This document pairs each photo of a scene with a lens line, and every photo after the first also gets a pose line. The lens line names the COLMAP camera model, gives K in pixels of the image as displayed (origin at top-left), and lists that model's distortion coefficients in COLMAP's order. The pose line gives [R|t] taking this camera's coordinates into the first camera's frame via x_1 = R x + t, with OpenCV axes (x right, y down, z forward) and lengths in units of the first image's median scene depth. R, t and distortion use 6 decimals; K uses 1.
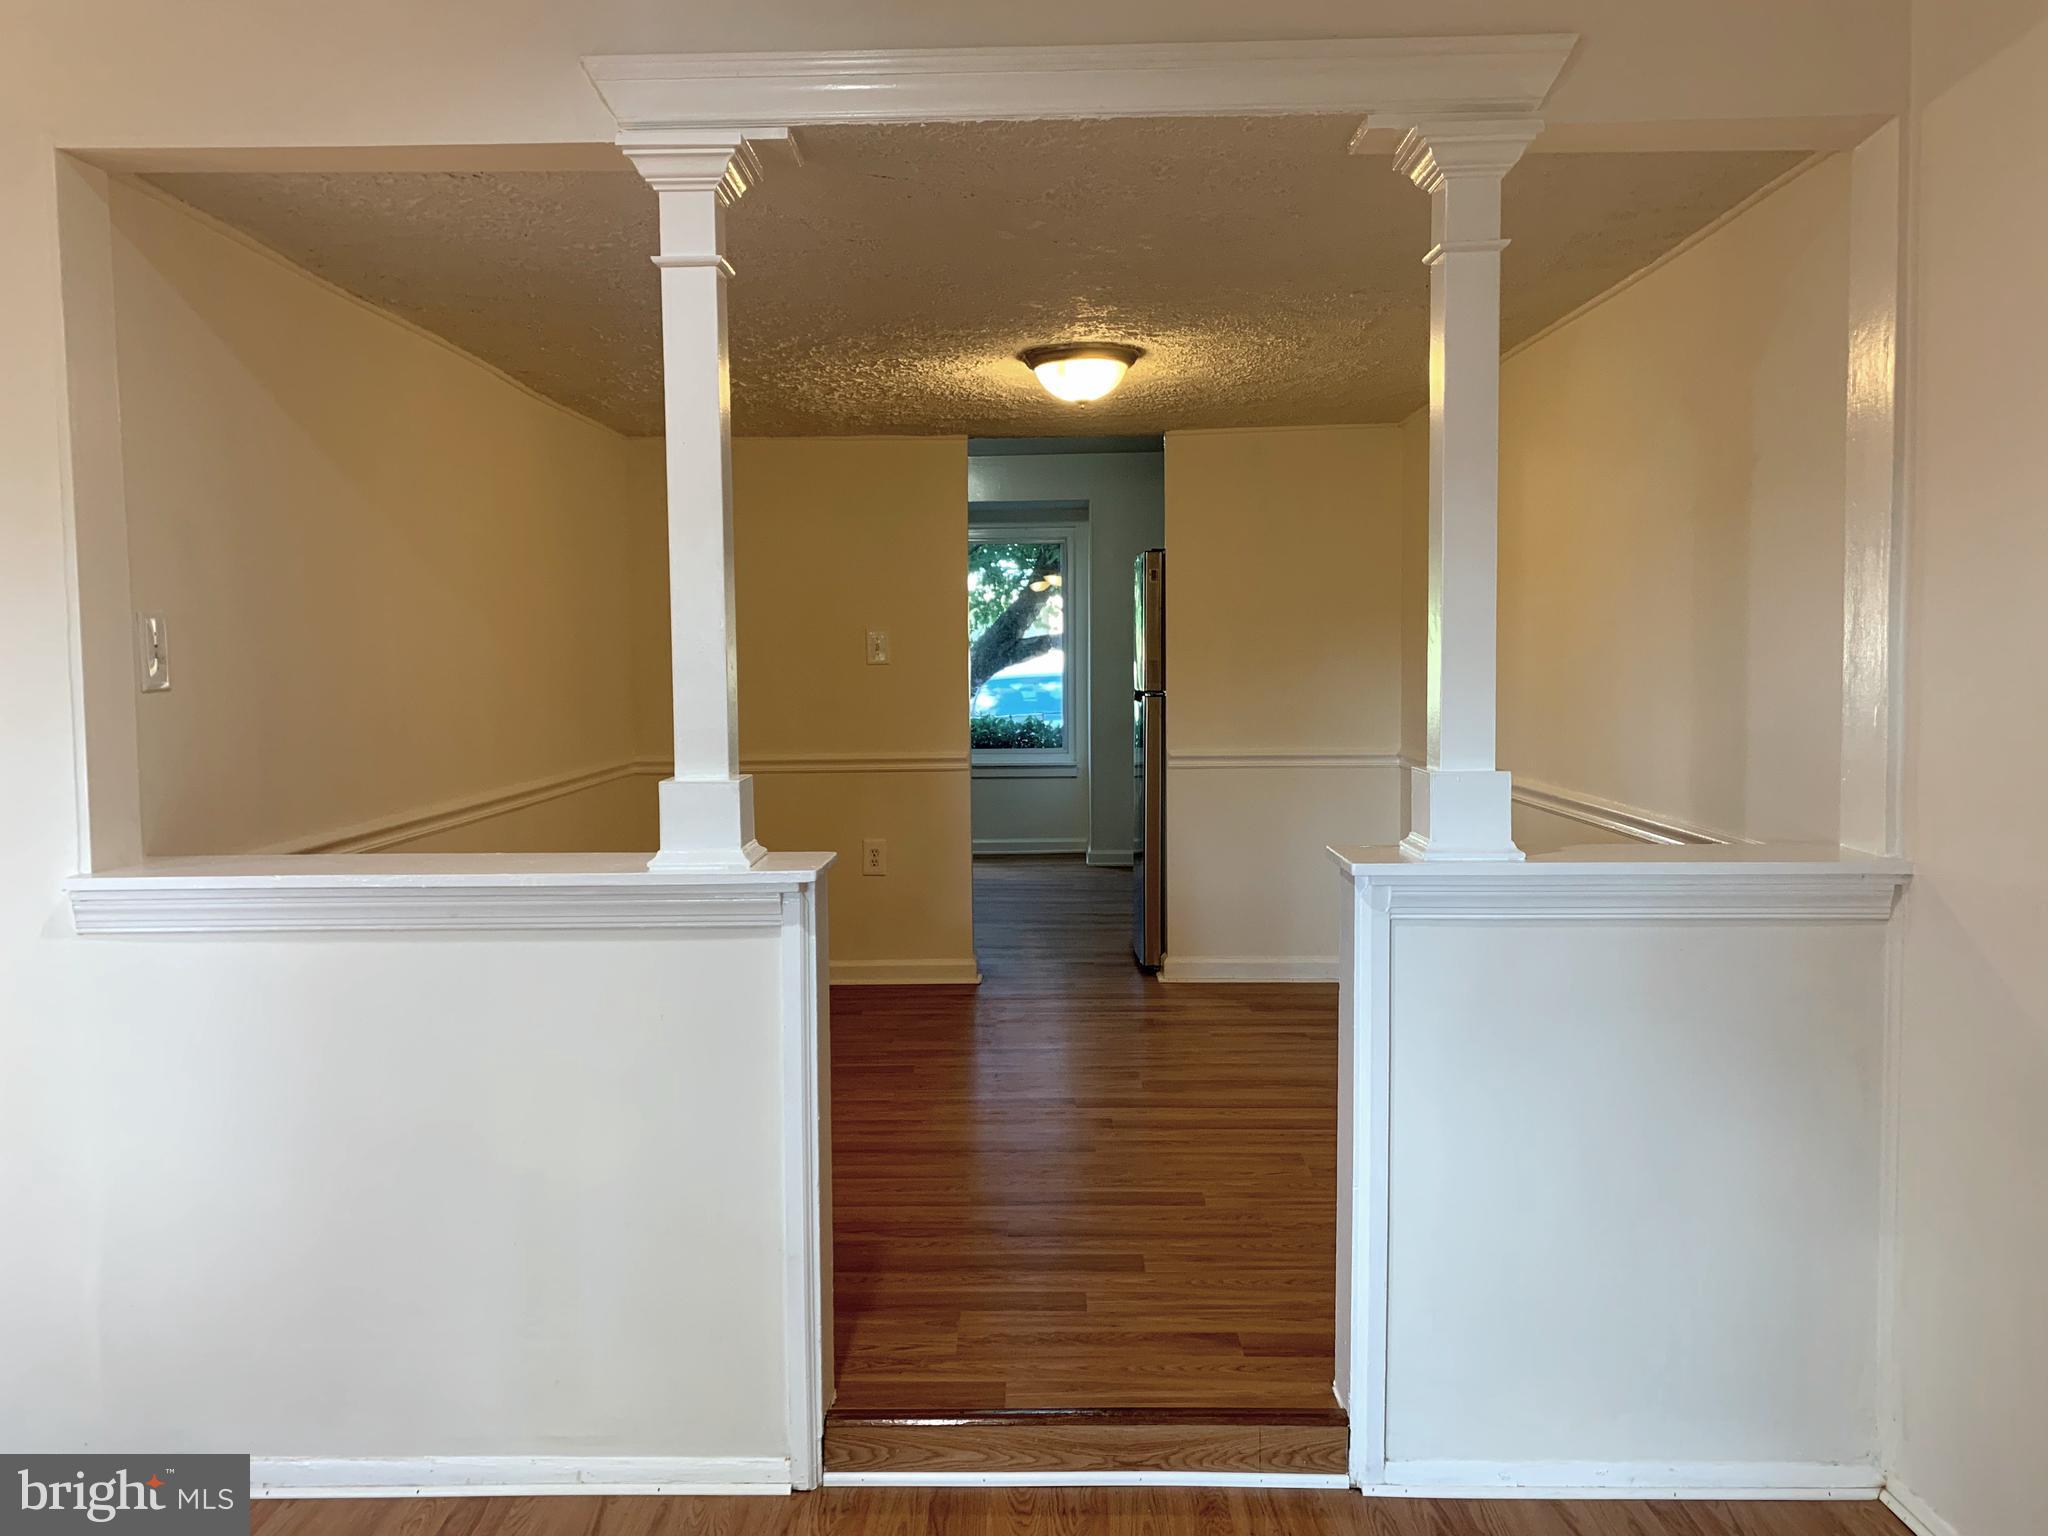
lens RADIAL K [[1565.2, 0, 1016.7], [0, 1565.2, 764.1], [0, 0, 1]] dist [0.050645, -0.057585]
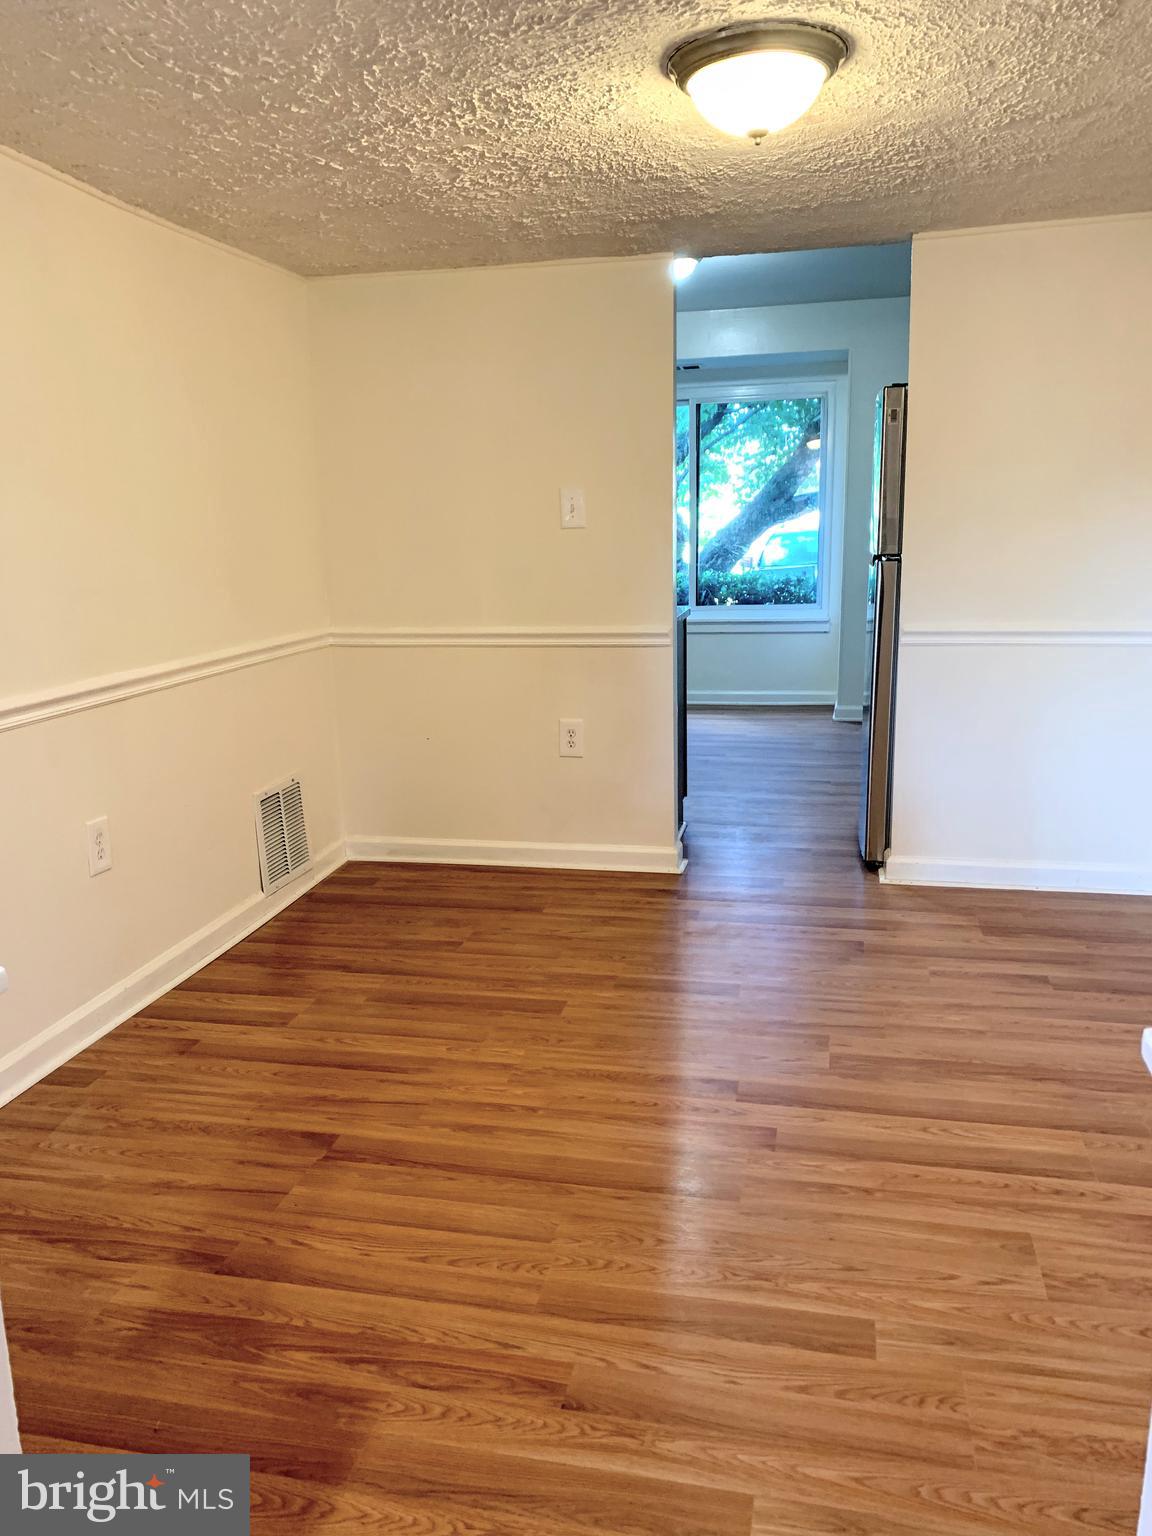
lens RADIAL K [[1173.9, 0, 580.6], [0, 1173.9, 772.7], [0, 0, 1]] dist [0.050645, -0.057585]
pose [[0.980003, 0.031225, -0.196519, 0.057667], [-0.001929, 0.989055, 0.147534, -0.025427], [0.198975, -0.144205, 0.969337, 0.339672]]
